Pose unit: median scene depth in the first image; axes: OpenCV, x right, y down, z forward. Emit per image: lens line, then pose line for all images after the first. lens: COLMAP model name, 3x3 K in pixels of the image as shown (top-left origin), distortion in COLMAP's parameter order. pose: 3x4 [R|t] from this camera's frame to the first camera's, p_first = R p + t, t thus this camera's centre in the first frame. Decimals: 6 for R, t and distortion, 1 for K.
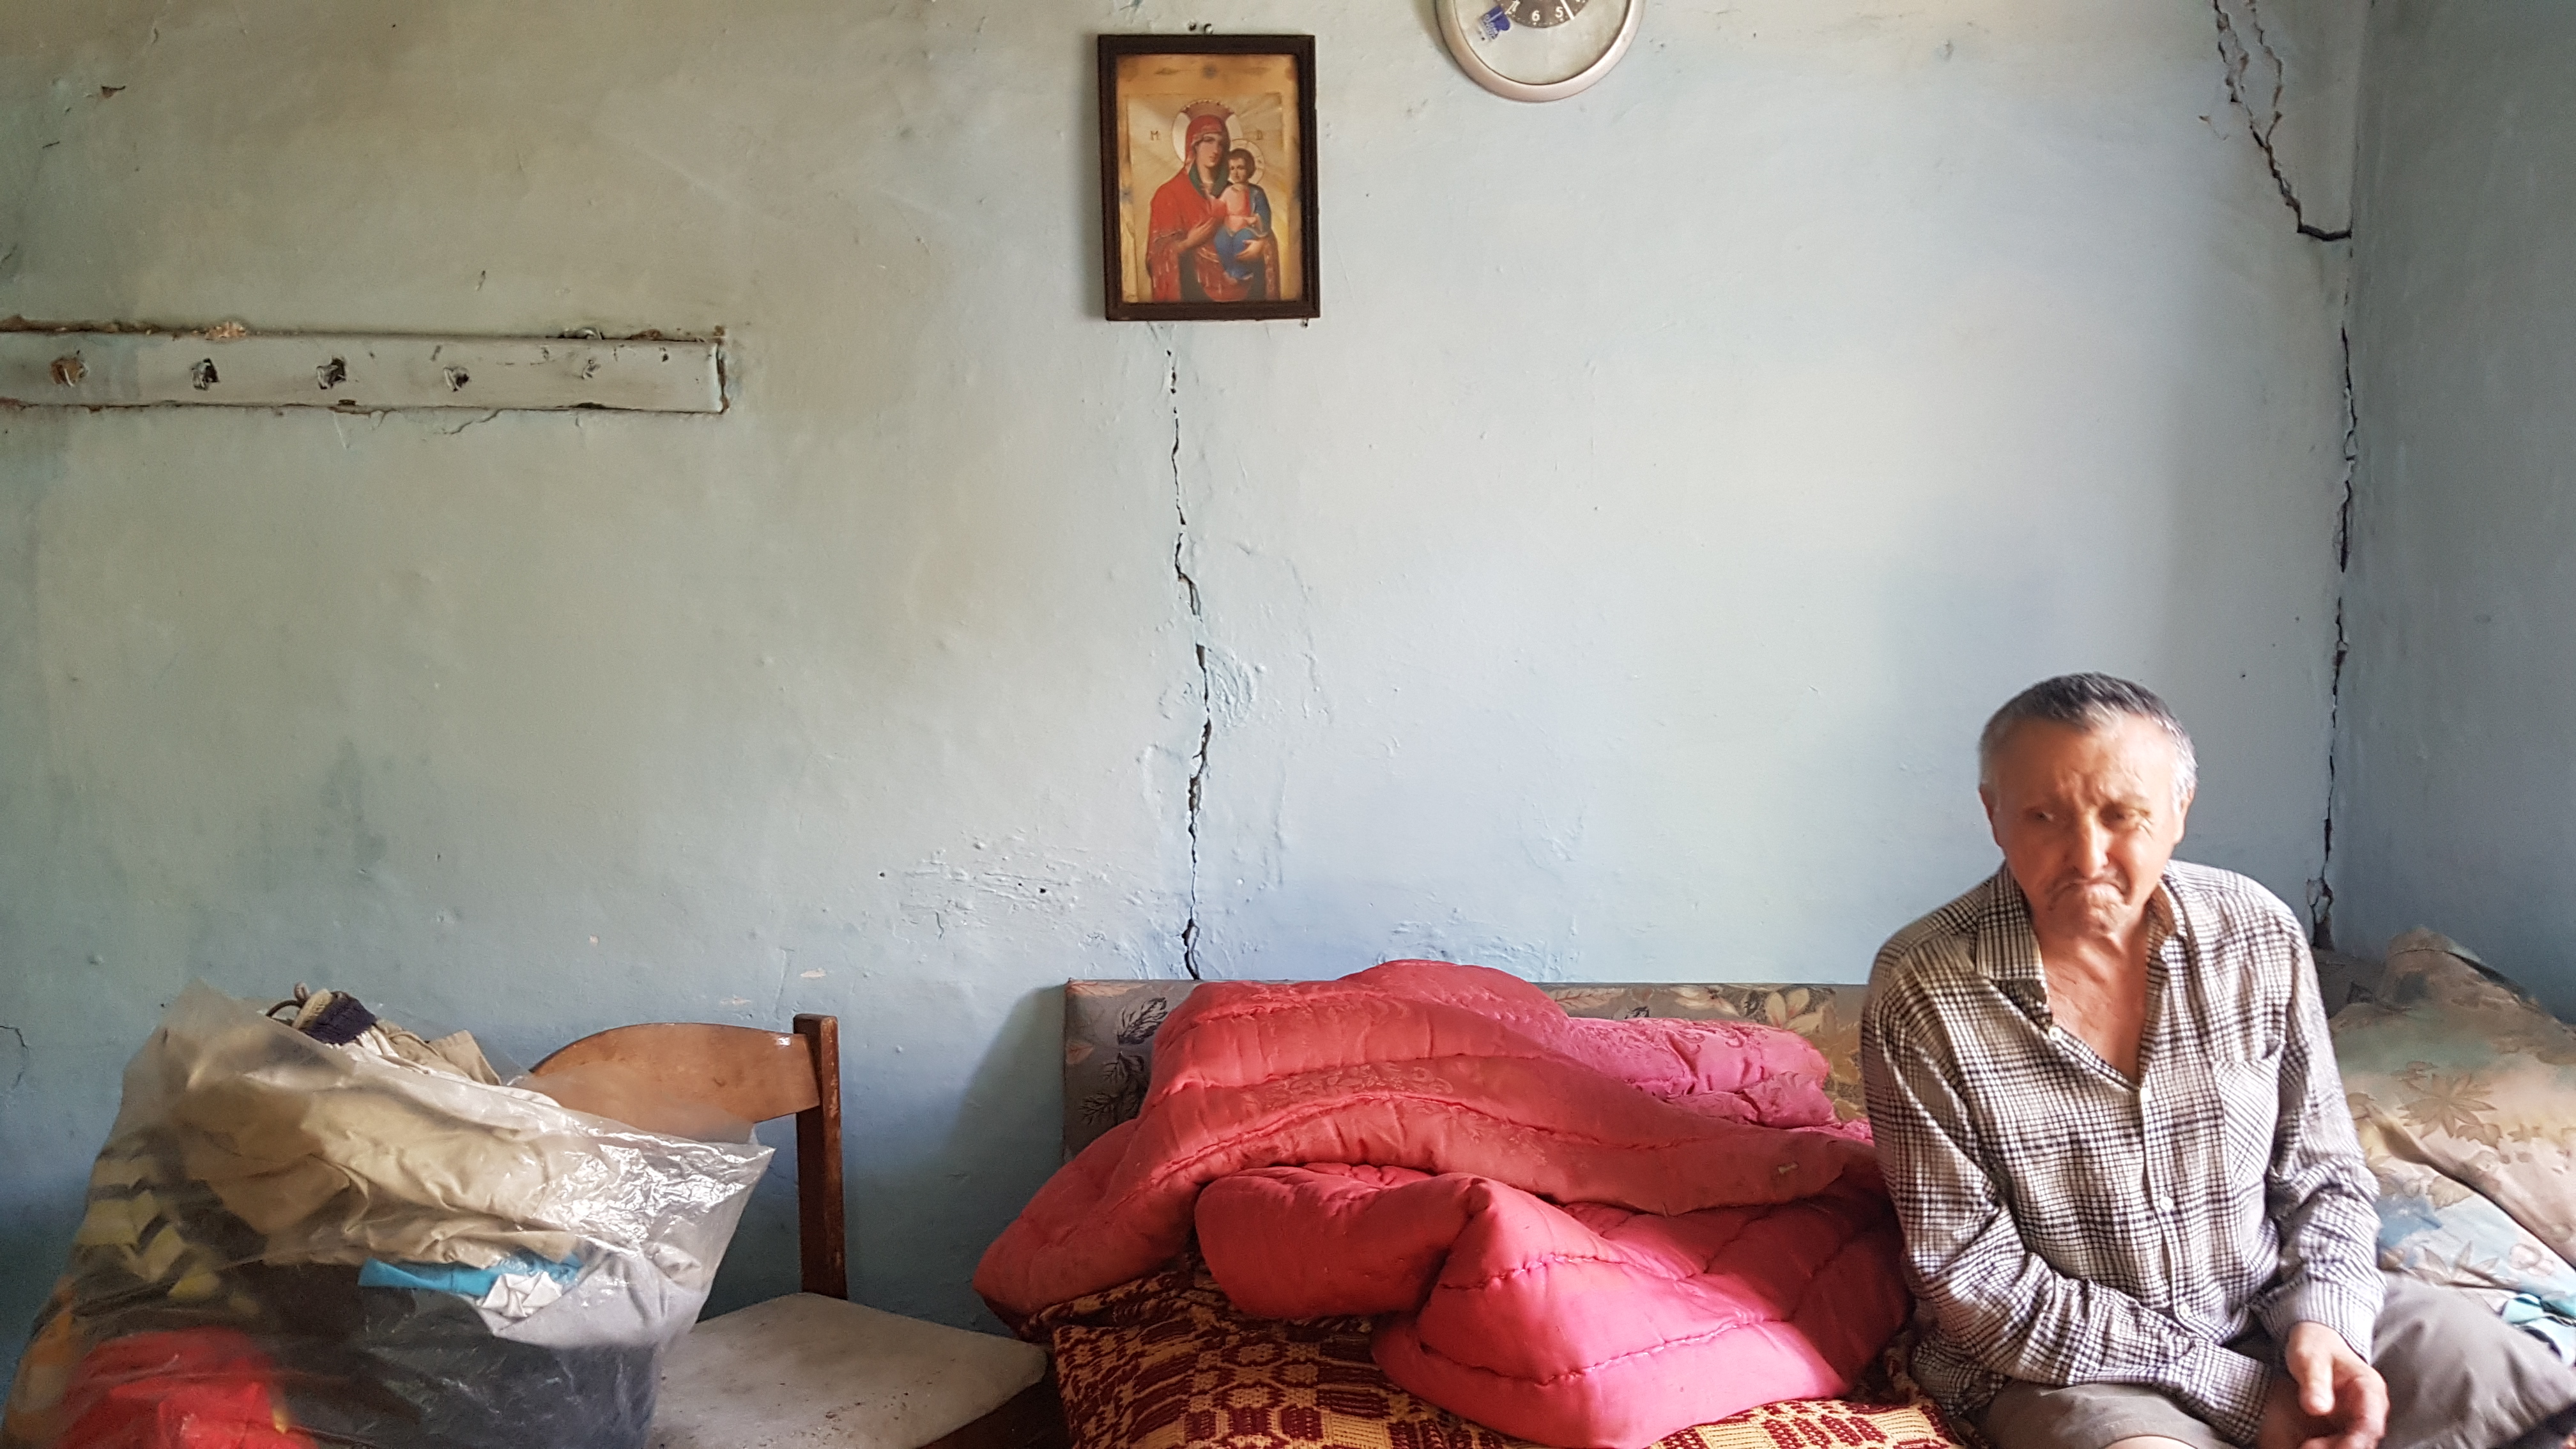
lens RADIAL K [[1887.0, 0, 1288.4], [0, 1887.0, 824.3], [0, 0, 1]] dist [0.001914, -0.002935]
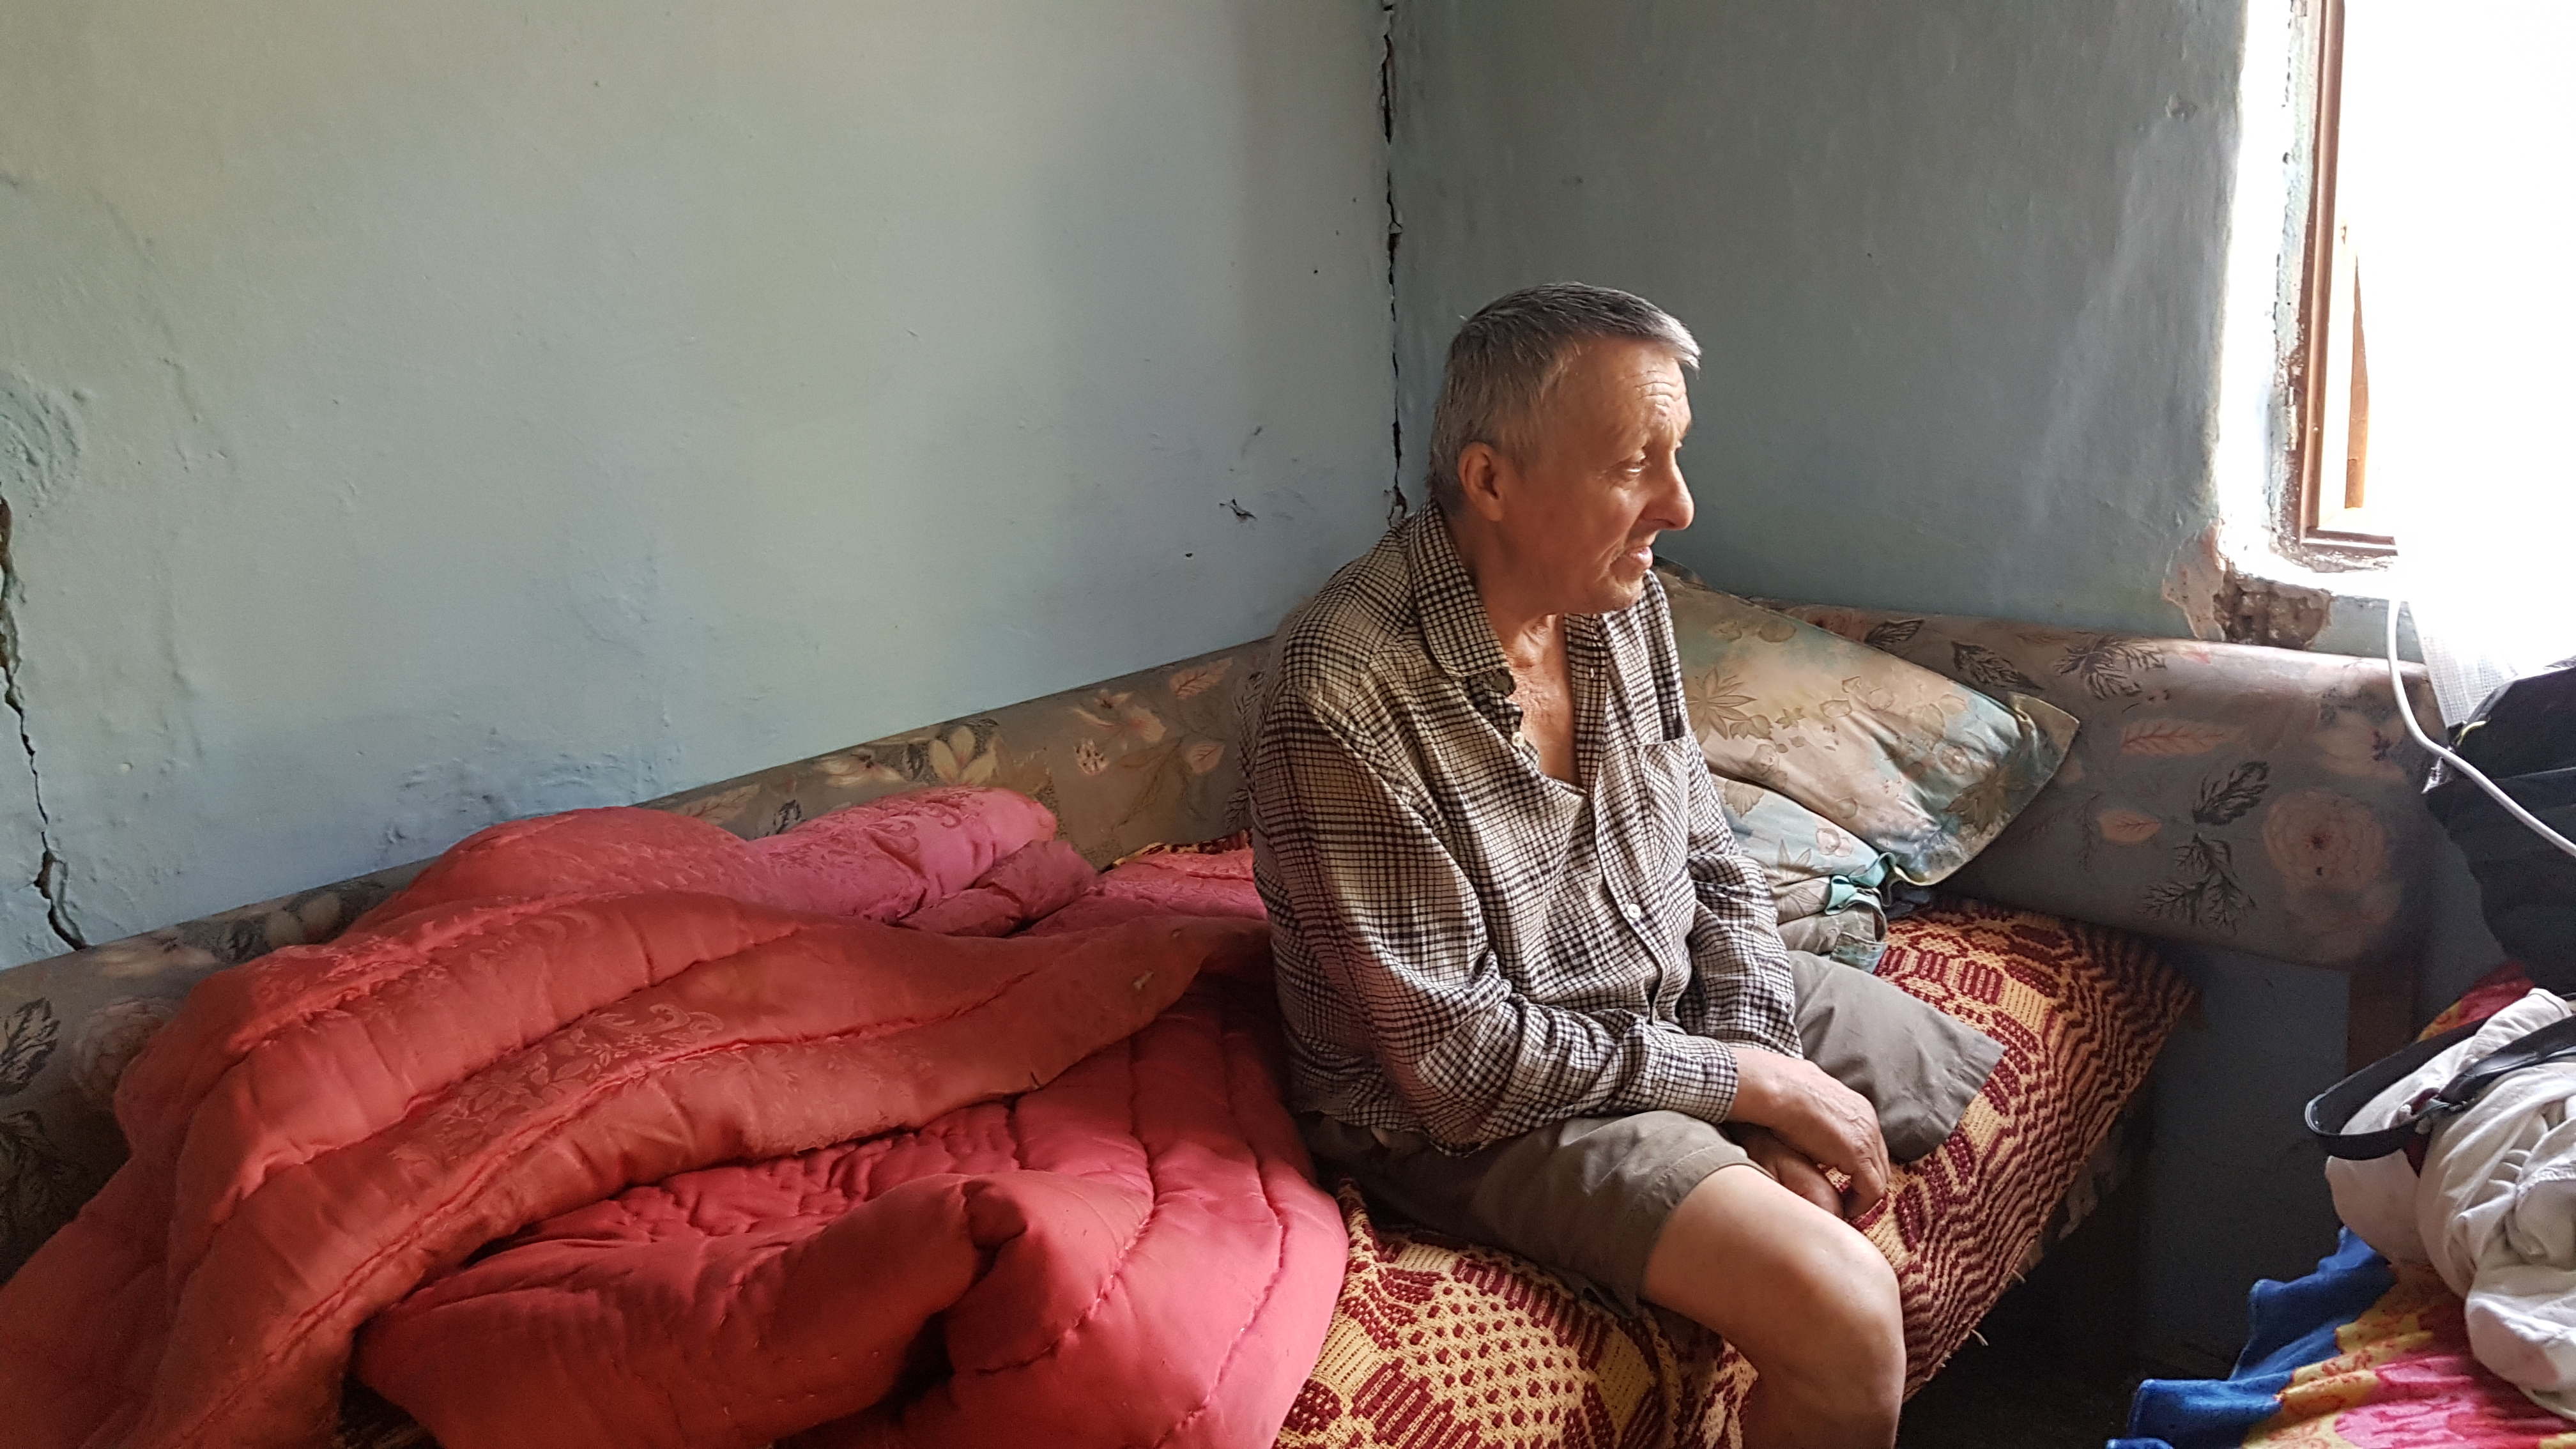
lens RADIAL K [[1887.0, 0, 1288.4], [0, 1887.0, 824.3], [0, 0, 1]] dist [0.001914, -0.002935]
pose [[0.758662, -0.256484, 0.598873, -0.130346], [0.147216, 0.962958, 0.225917, -0.038847], [-0.634634, -0.083231, 0.768318, 0.392048]]
